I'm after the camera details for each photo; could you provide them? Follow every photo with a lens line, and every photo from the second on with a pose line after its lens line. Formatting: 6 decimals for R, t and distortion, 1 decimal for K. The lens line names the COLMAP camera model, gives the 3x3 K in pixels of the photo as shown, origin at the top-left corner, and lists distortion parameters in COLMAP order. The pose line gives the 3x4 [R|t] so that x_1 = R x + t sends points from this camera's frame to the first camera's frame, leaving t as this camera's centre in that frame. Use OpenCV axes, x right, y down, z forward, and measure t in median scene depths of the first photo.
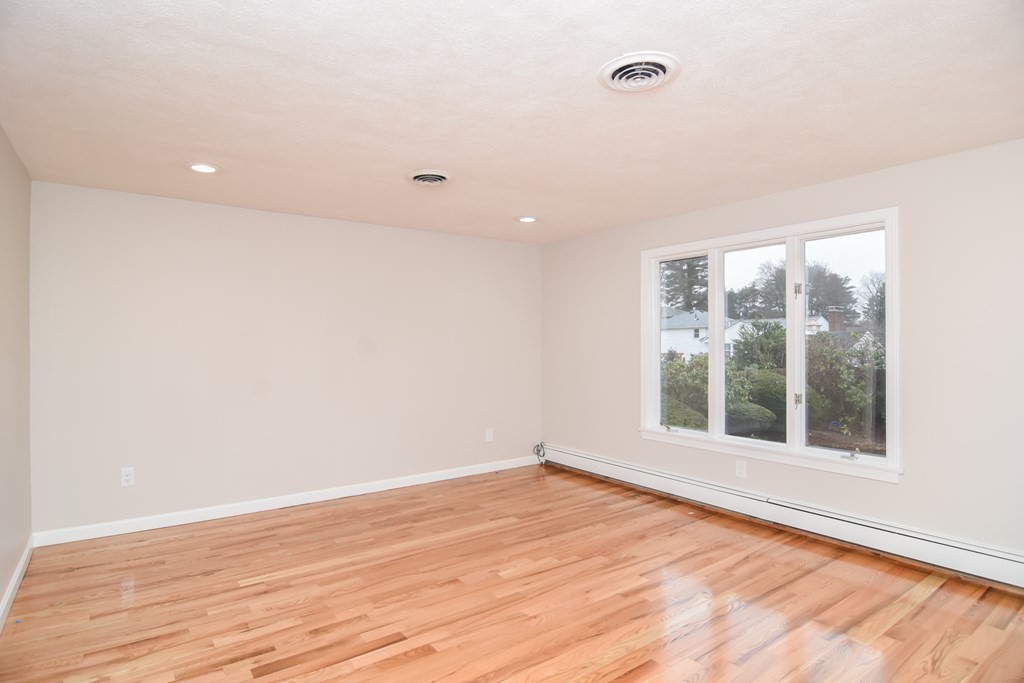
lens RADIAL K [[550.8, 0, 509.3], [0, 550.8, 347.3], [0, 0, 1]] dist [-0.011788, -0.007893]
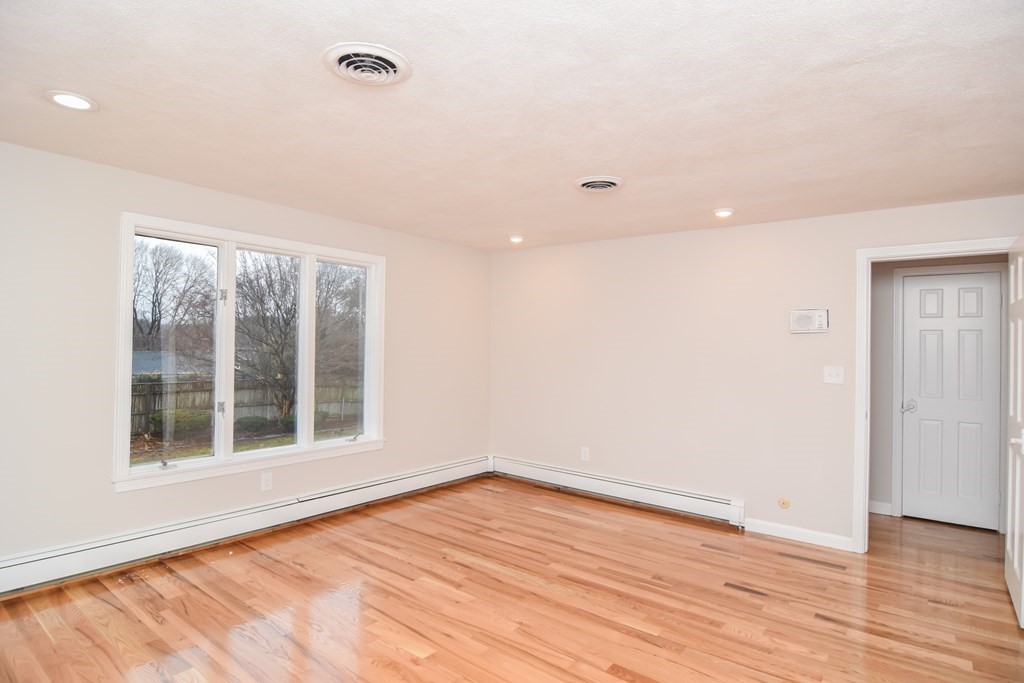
lens RADIAL K [[550.8, 0, 509.4], [0, 550.8, 342.3], [0, 0, 1]] dist [-0.011788, -0.007893]
pose [[-0.269492, 0.001214, 0.963002, -0.659712], [-0.007044, 0.999970, -0.003232, -0.022613], [-0.962977, -0.007655, -0.269475, 0.913407]]
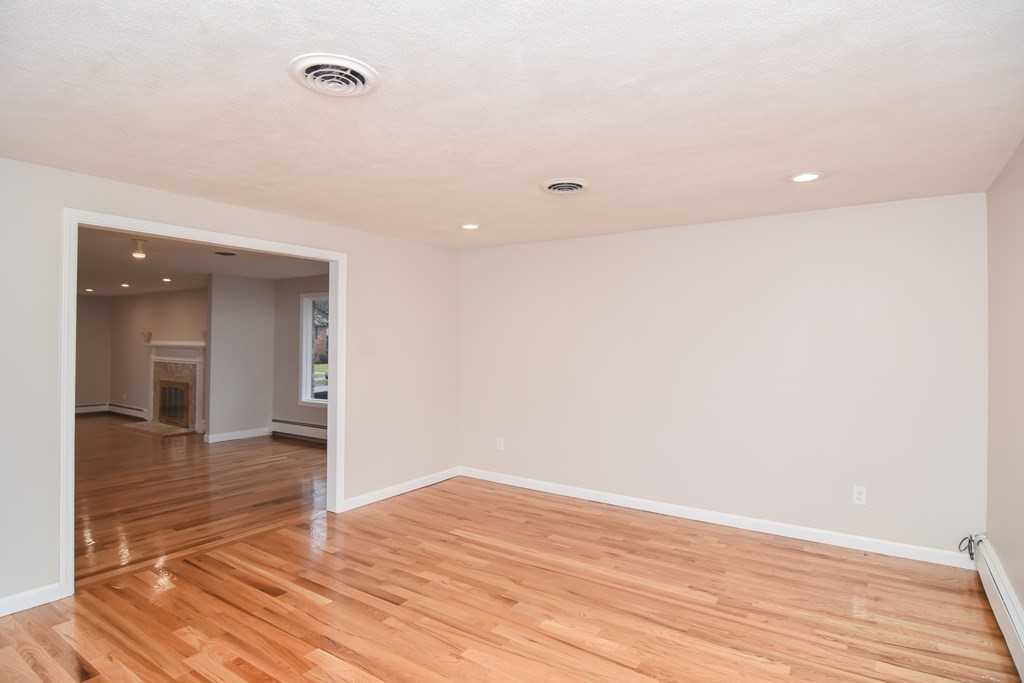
lens RADIAL K [[550.8, 0, 505.0], [0, 550.8, 336.2], [0, 0, 1]] dist [-0.011788, -0.007893]
pose [[0.326921, 0.000243, -0.945052, 0.668784], [-0.017950, 0.999821, -0.005952, -0.035790], [0.944881, 0.018910, 0.326867, 0.532852]]
